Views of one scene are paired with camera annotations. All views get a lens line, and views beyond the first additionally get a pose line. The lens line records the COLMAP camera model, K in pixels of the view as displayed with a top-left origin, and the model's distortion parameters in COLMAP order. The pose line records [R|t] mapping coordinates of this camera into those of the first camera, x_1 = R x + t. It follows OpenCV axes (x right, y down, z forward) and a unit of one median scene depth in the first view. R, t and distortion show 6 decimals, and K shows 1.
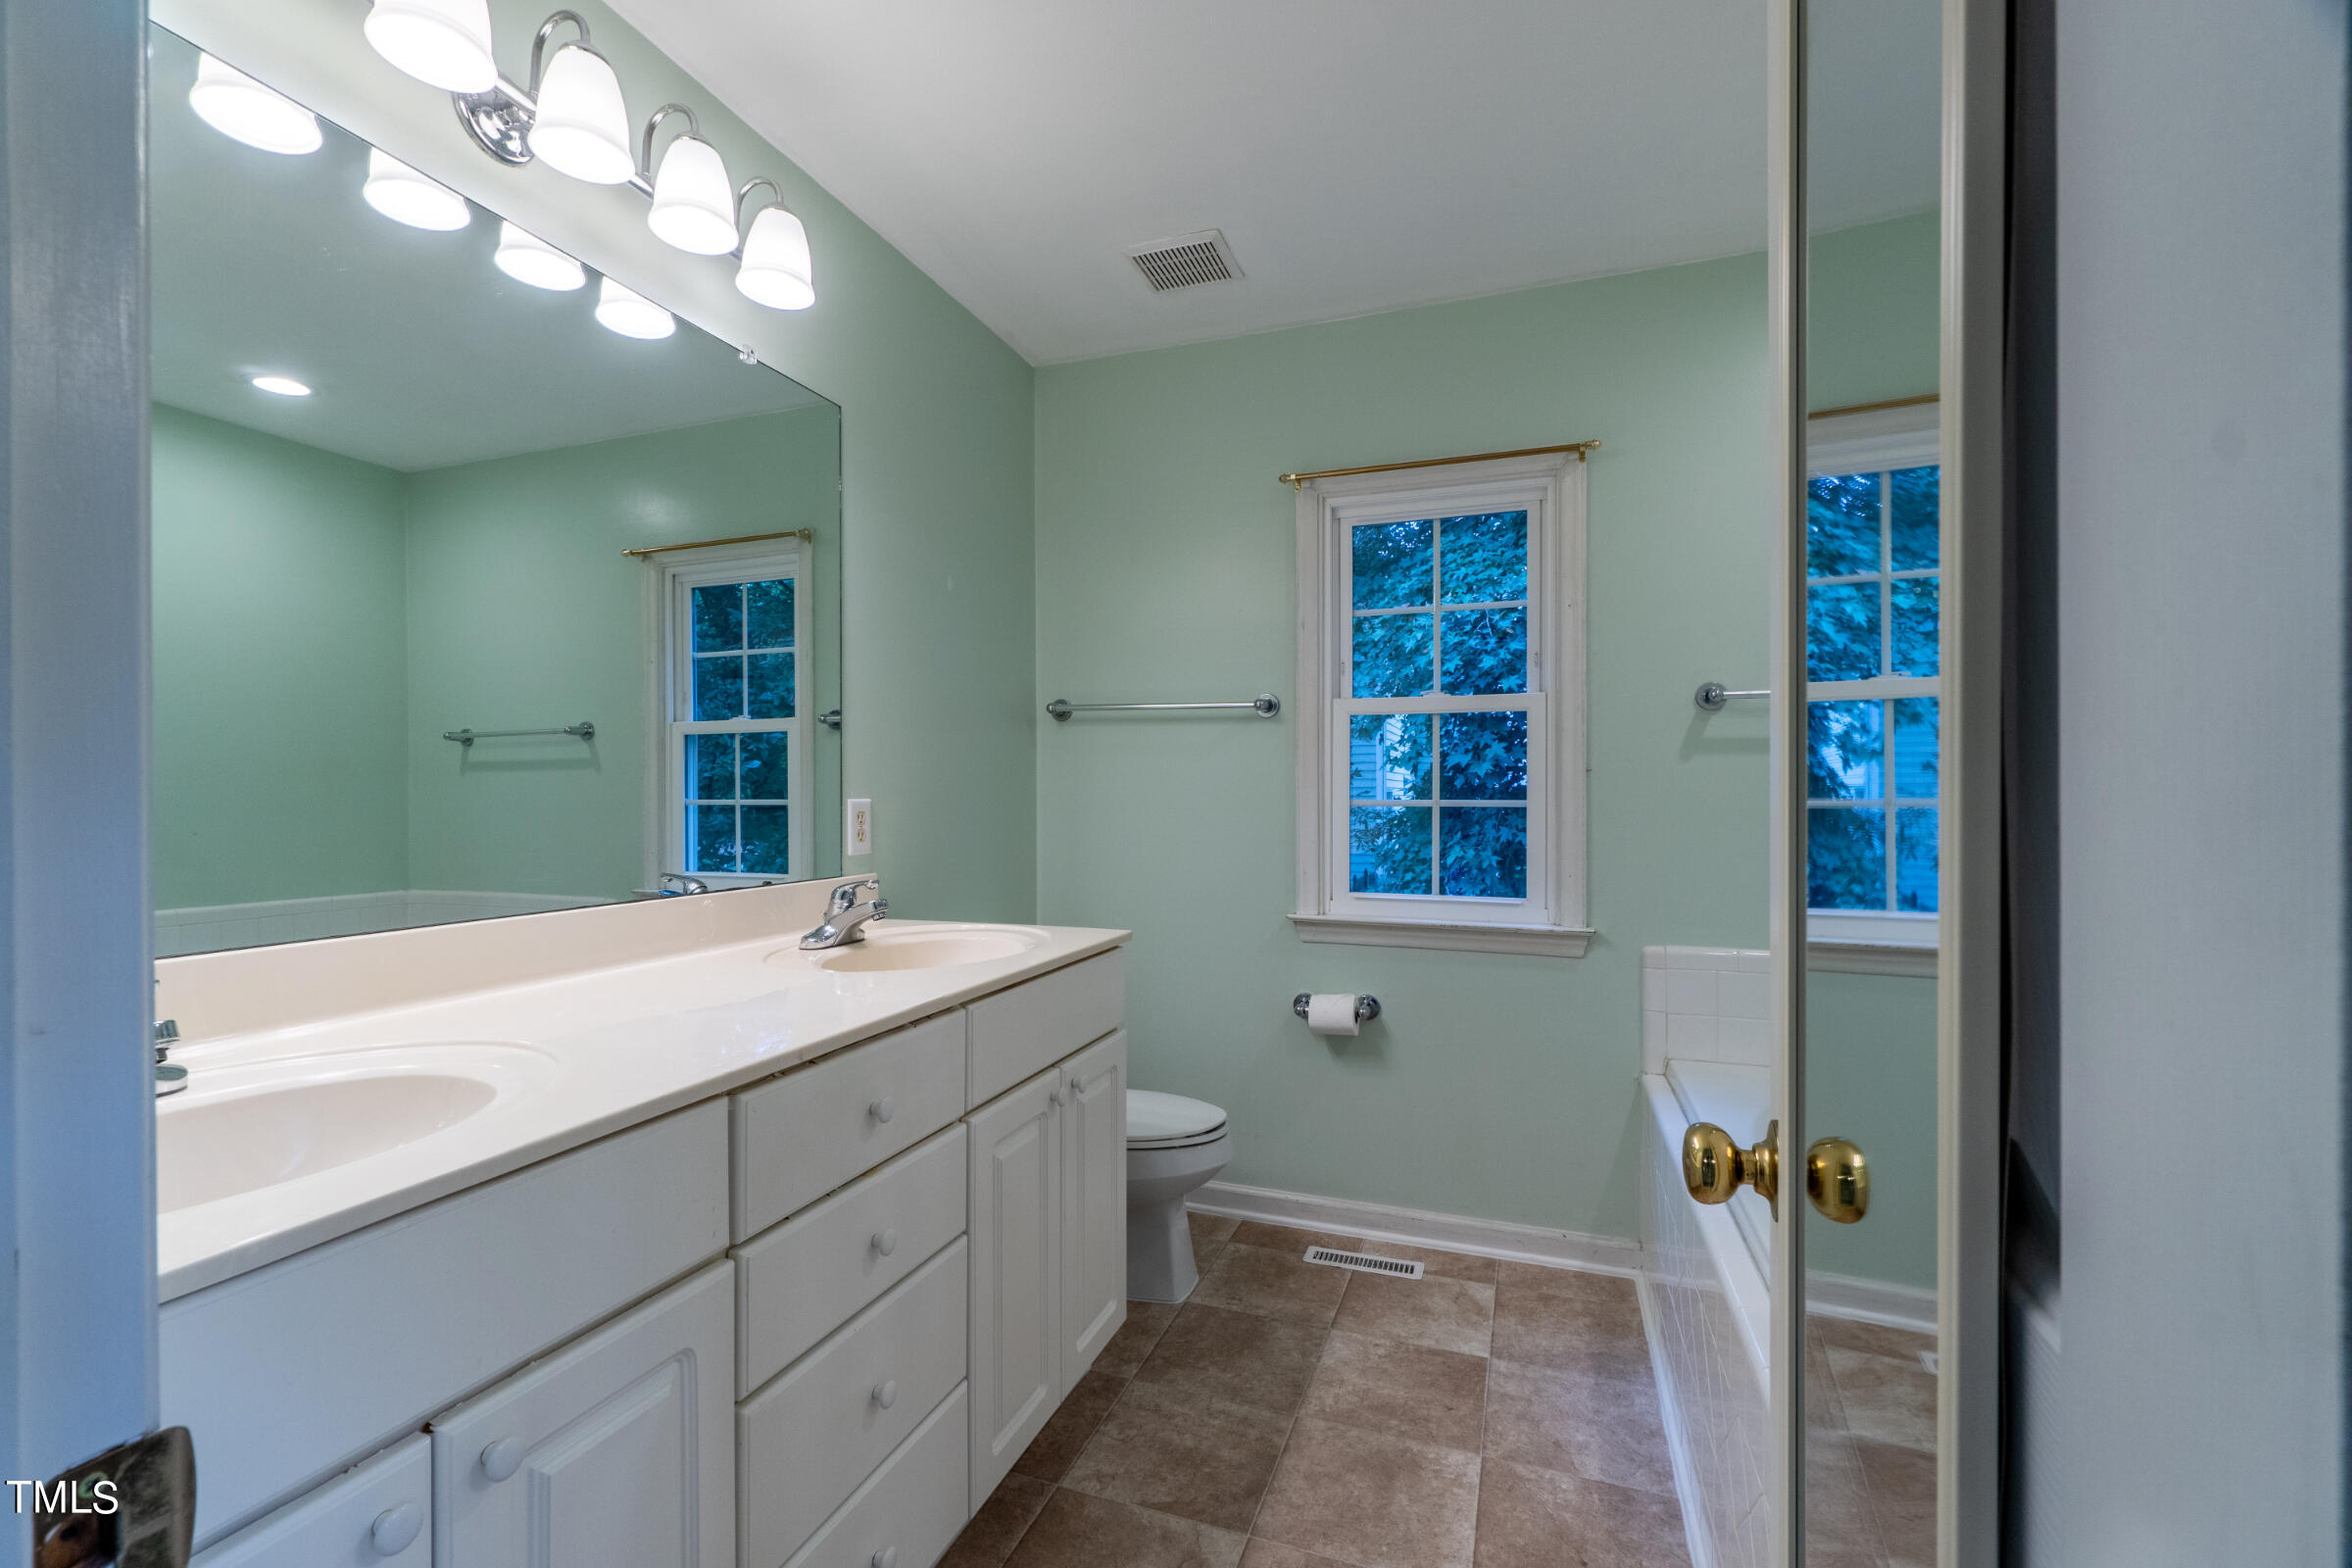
lens RADIAL K [[1034.5, 0, 1175.9], [0, 1034.5, 836.3], [0, 0, 1]] dist [-0.002419, -0.000130]
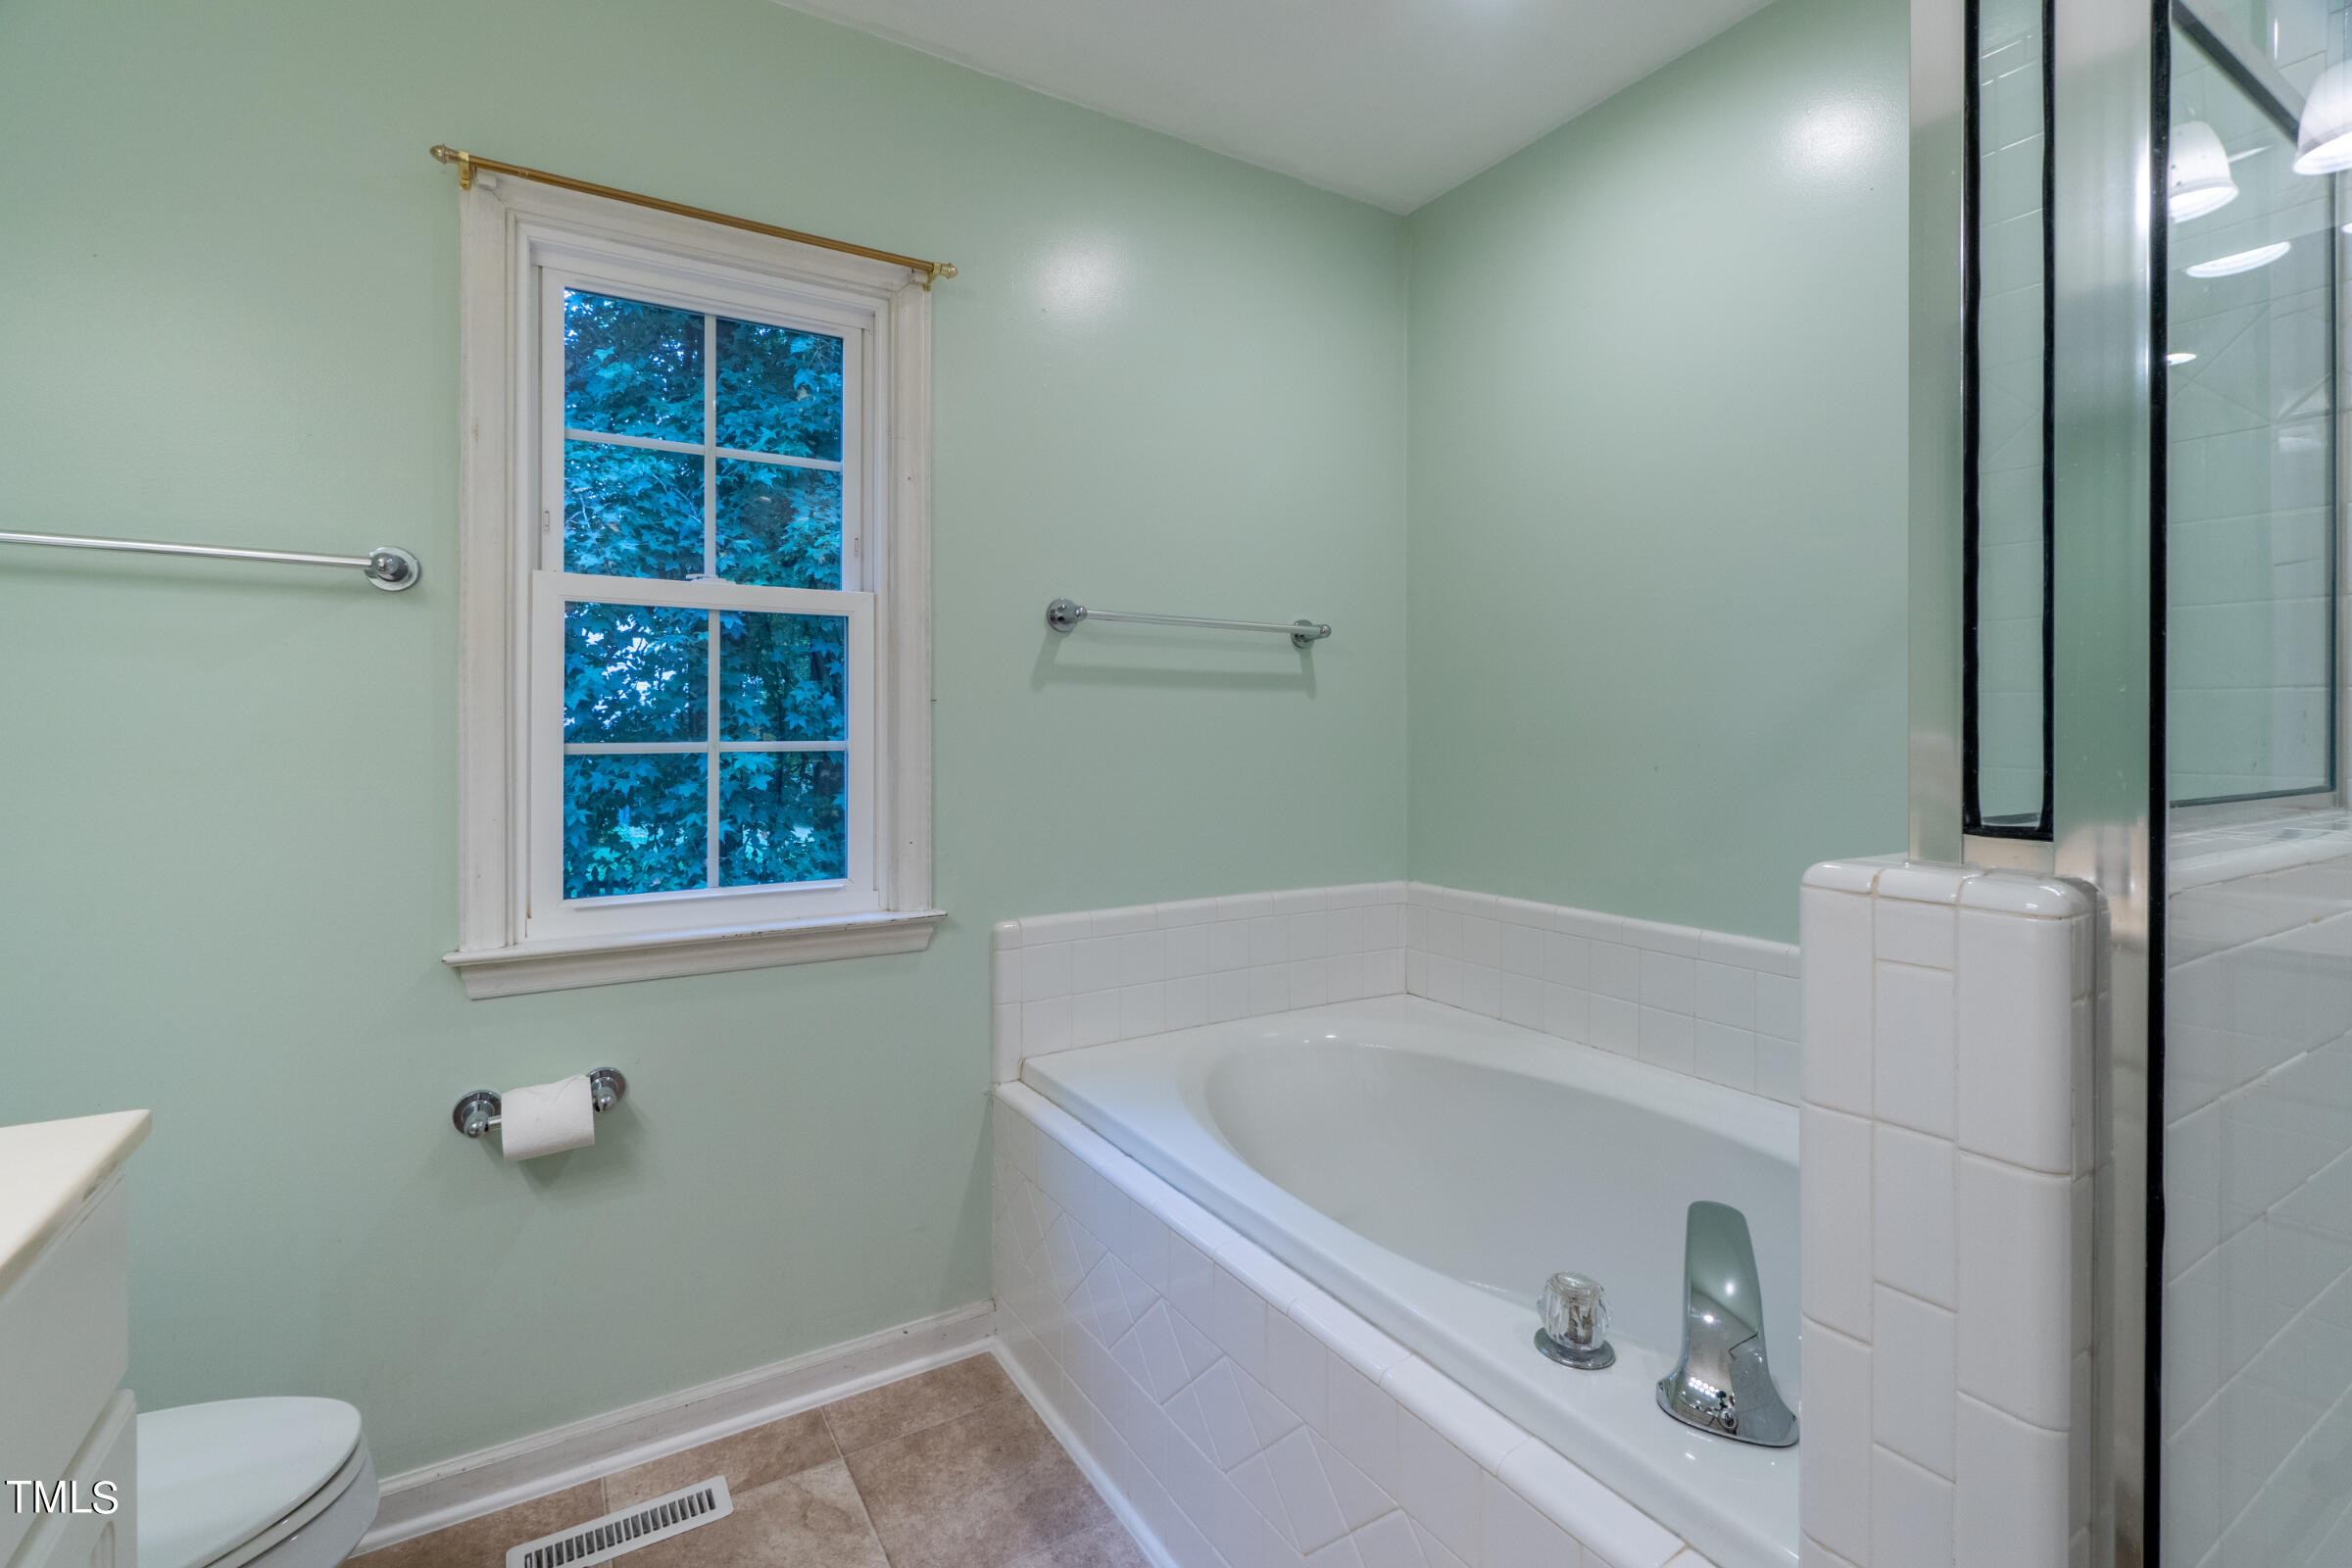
lens RADIAL K [[1042.4, 0, 1173.7], [0, 1042.4, 730.9], [0, 0, 1]] dist [-0.002428, -0.000241]
pose [[0.632828, -0.005756, 0.774271, -0.075994], [0.033911, 0.999219, -0.020288, -0.019642], [-0.773549, 0.039095, 0.632529, 0.369722]]
